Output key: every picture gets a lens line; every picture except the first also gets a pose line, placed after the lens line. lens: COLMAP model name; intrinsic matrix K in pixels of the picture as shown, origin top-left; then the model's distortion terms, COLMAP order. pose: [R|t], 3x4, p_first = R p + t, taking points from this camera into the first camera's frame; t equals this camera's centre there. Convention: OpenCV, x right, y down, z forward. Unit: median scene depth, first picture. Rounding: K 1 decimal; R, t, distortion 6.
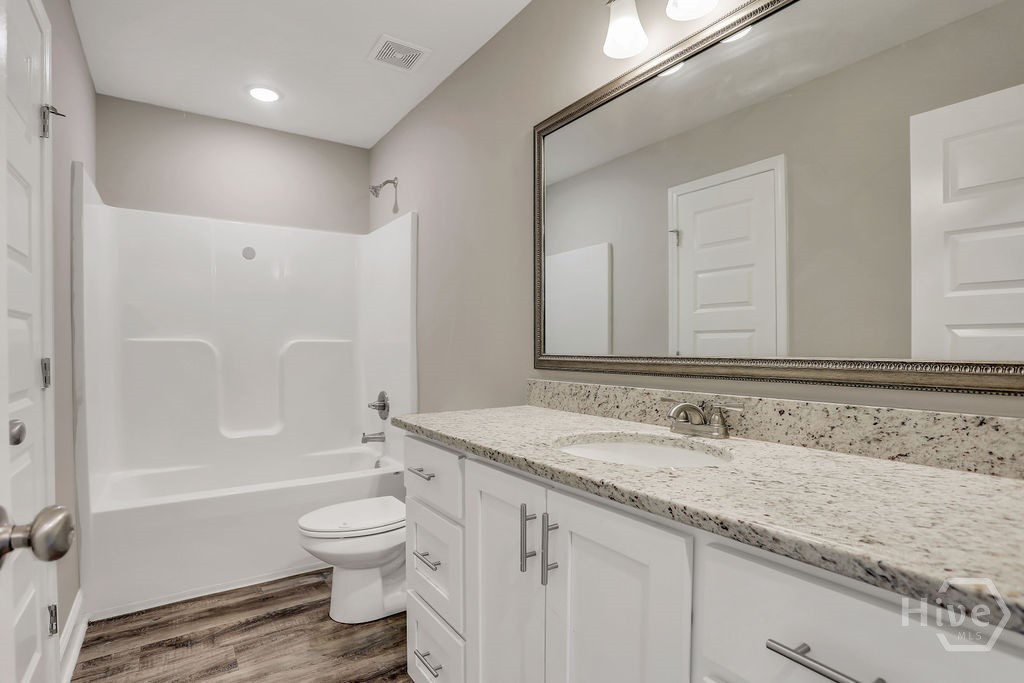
lens RADIAL K [[504.9, 0, 505.4], [0, 504.9, 348.0], [0, 0, 1]] dist [-0.067100, 0.021676]
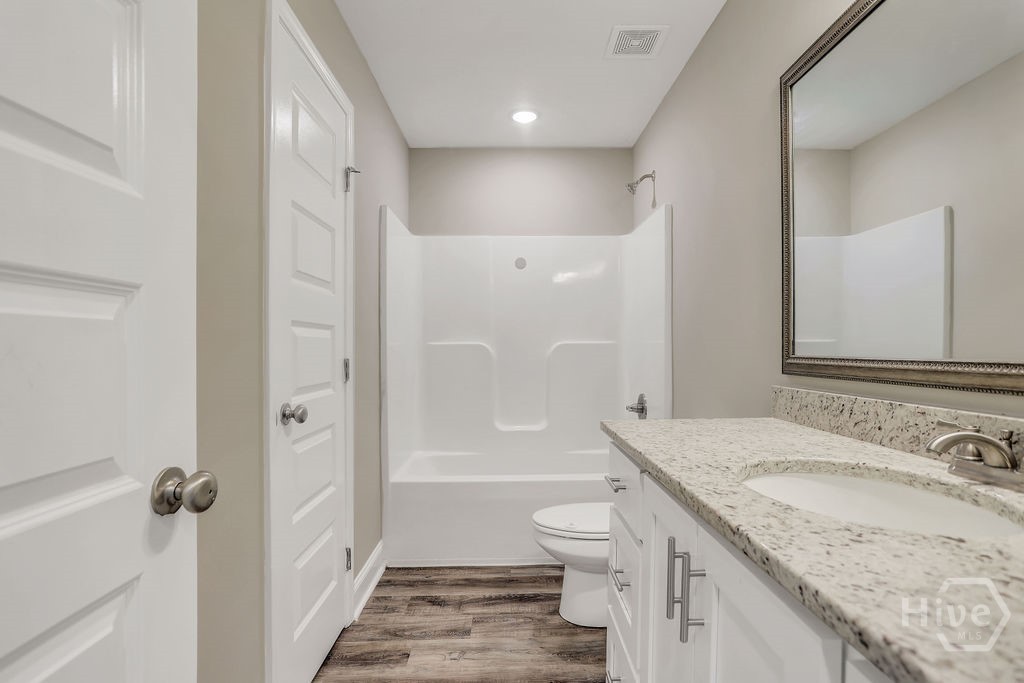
lens RADIAL K [[507.7, 0, 511.4], [0, 507.7, 349.8], [0, 0, 1]] dist [-0.074536, 0.047056]
pose [[0.836245, -0.004987, -0.548333, 0.148847], [0.006205, 0.999981, 0.000369, -0.001152], [0.548320, -0.003711, 0.836260, 0.090183]]
